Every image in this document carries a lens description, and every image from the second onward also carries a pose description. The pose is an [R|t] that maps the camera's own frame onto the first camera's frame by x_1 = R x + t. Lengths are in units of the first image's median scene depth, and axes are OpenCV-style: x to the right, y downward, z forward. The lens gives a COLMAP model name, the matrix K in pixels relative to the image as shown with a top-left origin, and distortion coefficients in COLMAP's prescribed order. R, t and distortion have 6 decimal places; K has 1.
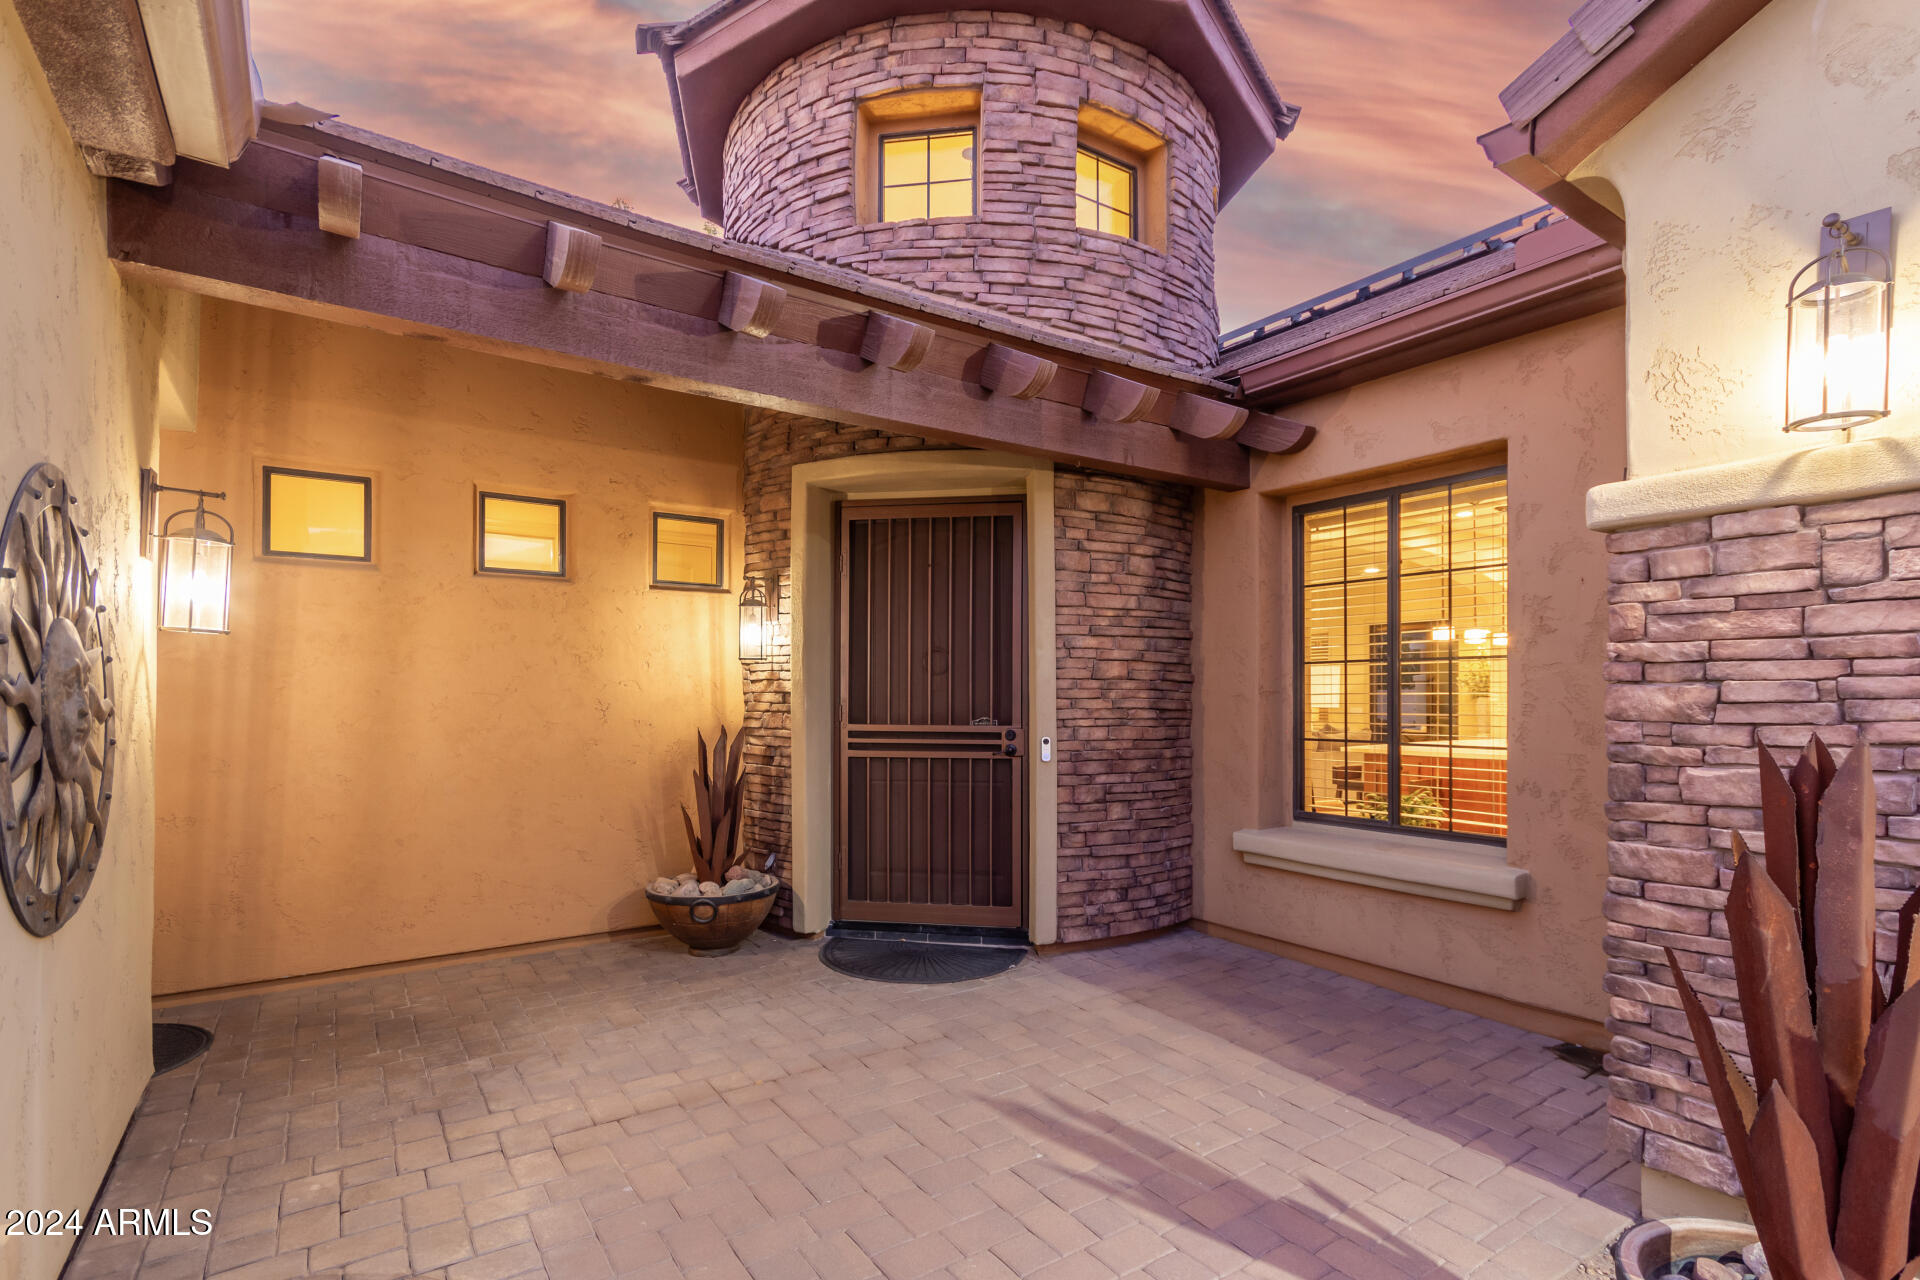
lens RADIAL K [[913.1, 0, 1003.6], [0, 913.1, 685.6], [0, 0, 1]] dist [0.000010, 0.000485]
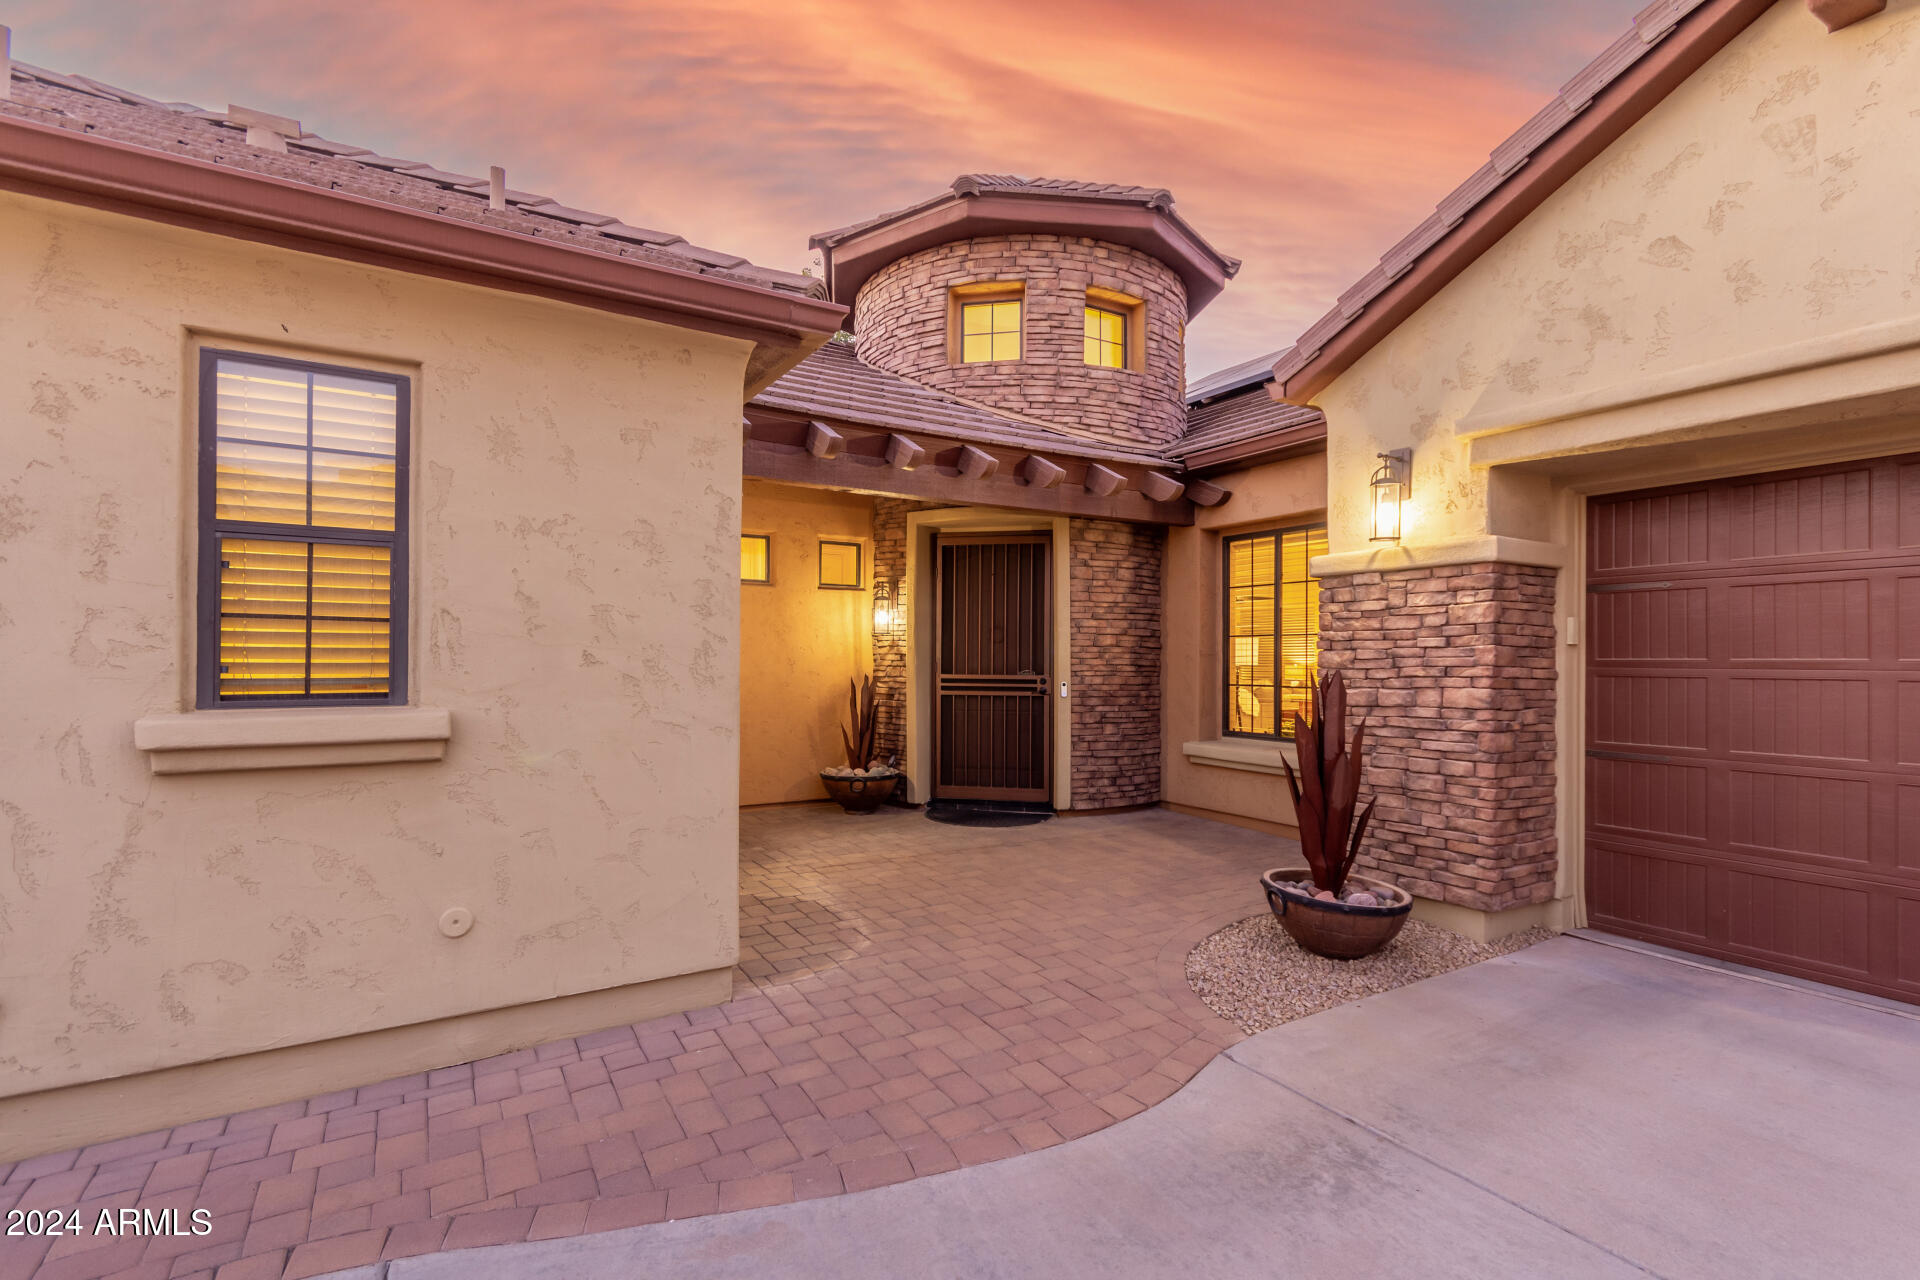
lens RADIAL K [[877.6, 0, 1022.3], [0, 877.6, 652.5], [0, 0, 1]] dist [0.002208, 0.000520]
pose [[0.999442, 0.002788, -0.033300, 0.022994], [-0.002662, 0.999989, 0.003824, -0.001694], [0.033310, -0.003733, 0.999438, -0.541793]]
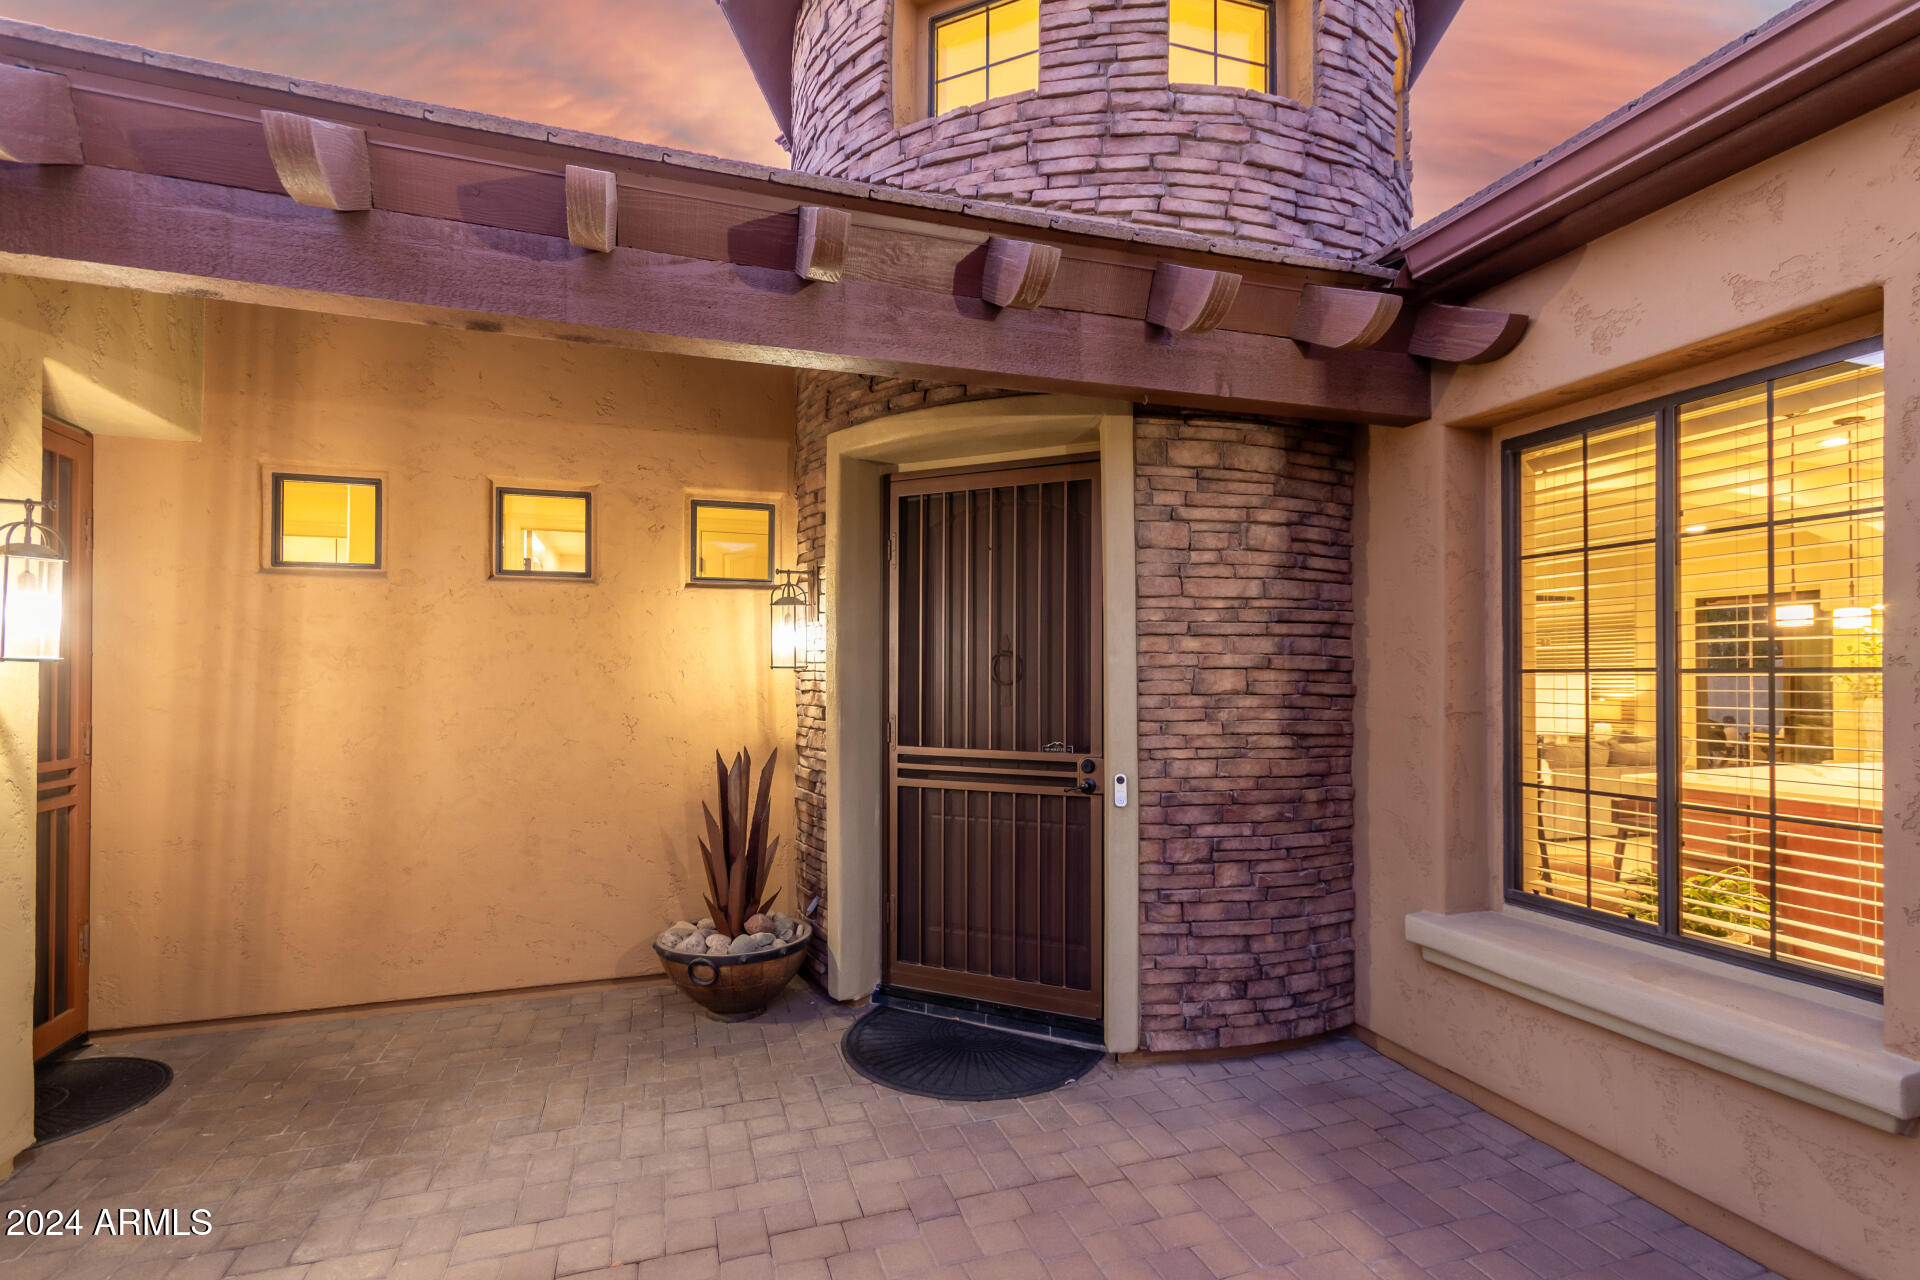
lens RADIAL K [[916.6, 0, 989.7], [0, 916.6, 666.0], [0, 0, 1]] dist [0.004713, -0.000399]
pose [[0.958315, -0.002586, -0.285703, 0.150943], [0.002403, 0.999997, -0.000988, -0.029640], [0.285704, 0.000261, 0.958318, 0.244007]]
